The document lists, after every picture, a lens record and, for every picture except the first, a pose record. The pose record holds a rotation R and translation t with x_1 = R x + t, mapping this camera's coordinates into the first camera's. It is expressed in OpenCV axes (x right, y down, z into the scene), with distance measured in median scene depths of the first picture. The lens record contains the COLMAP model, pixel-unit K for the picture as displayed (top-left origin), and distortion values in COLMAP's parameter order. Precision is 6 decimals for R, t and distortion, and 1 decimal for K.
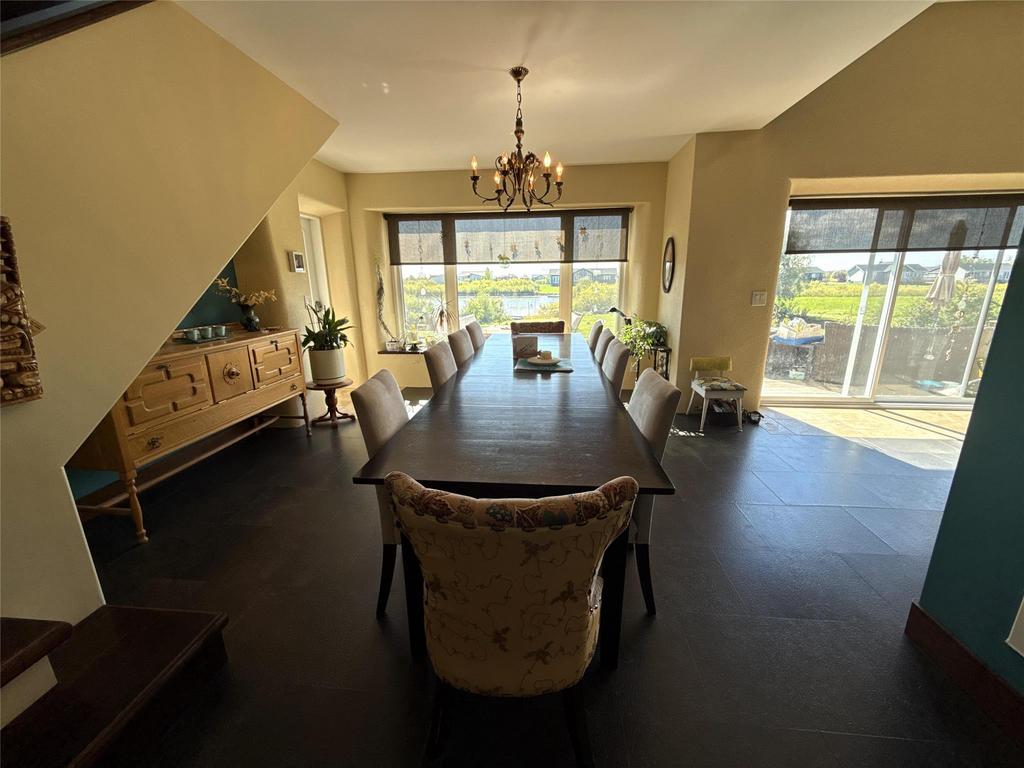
lens RADIAL K [[408.6, 0, 512.8], [0, 408.6, 384.8], [0, 0, 1]] dist [-0.000261, 0.000261]
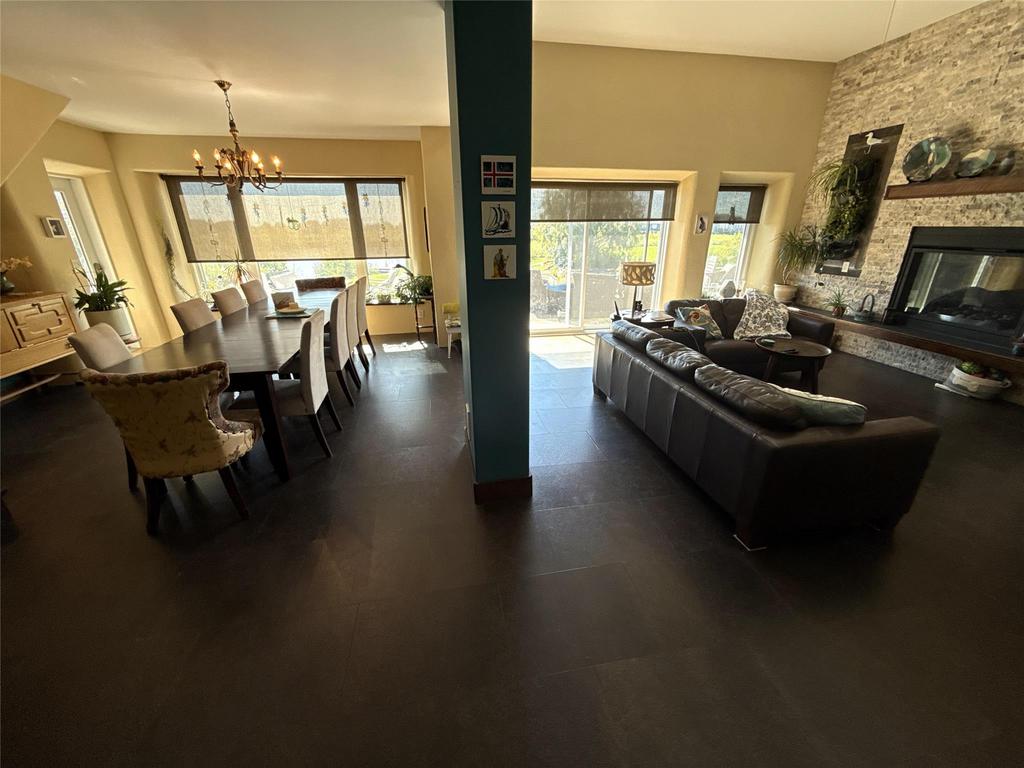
lens RADIAL K [[408.6, 0, 512.8], [0, 408.6, 384.8], [0, 0, 1]] dist [-0.000261, 0.000261]
pose [[0.962501, -0.093741, 0.254569, 0.302107], [0.064252, 0.990473, 0.121797, 0.048592], [-0.263561, -0.100873, 0.959354, -0.360972]]
